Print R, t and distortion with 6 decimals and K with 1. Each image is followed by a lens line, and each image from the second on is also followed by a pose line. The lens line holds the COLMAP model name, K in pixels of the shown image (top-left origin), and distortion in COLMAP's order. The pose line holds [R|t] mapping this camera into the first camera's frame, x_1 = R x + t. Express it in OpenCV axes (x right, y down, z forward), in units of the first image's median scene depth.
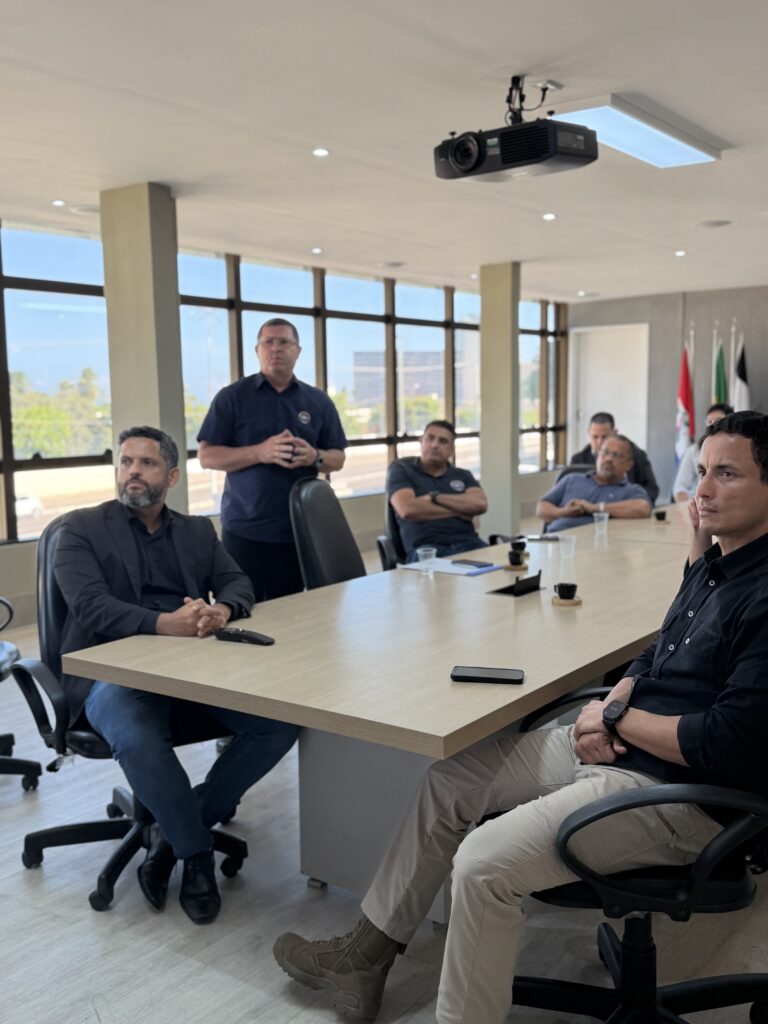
lens RADIAL K [[1015.6, 0, 381.8], [0, 1015.6, 533.2], [0, 0, 1]] dist [0.054717, -0.299487]
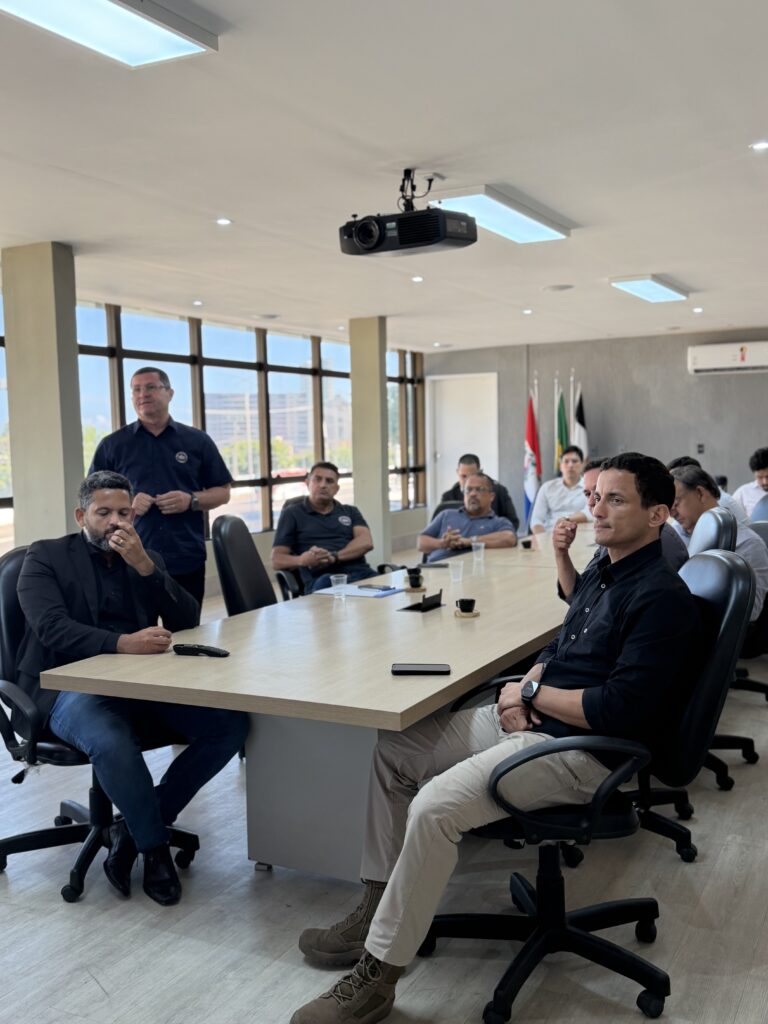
lens RADIAL K [[1013.6, 0, 426.2], [0, 1013.6, 547.8], [0, 0, 1]] dist [0.007201, -0.327570]
pose [[0.980959, -0.021818, 0.192986, -0.081182], [0.026859, 0.999362, -0.023539, 0.014767], [-0.192349, 0.028274, 0.980919, -0.135552]]
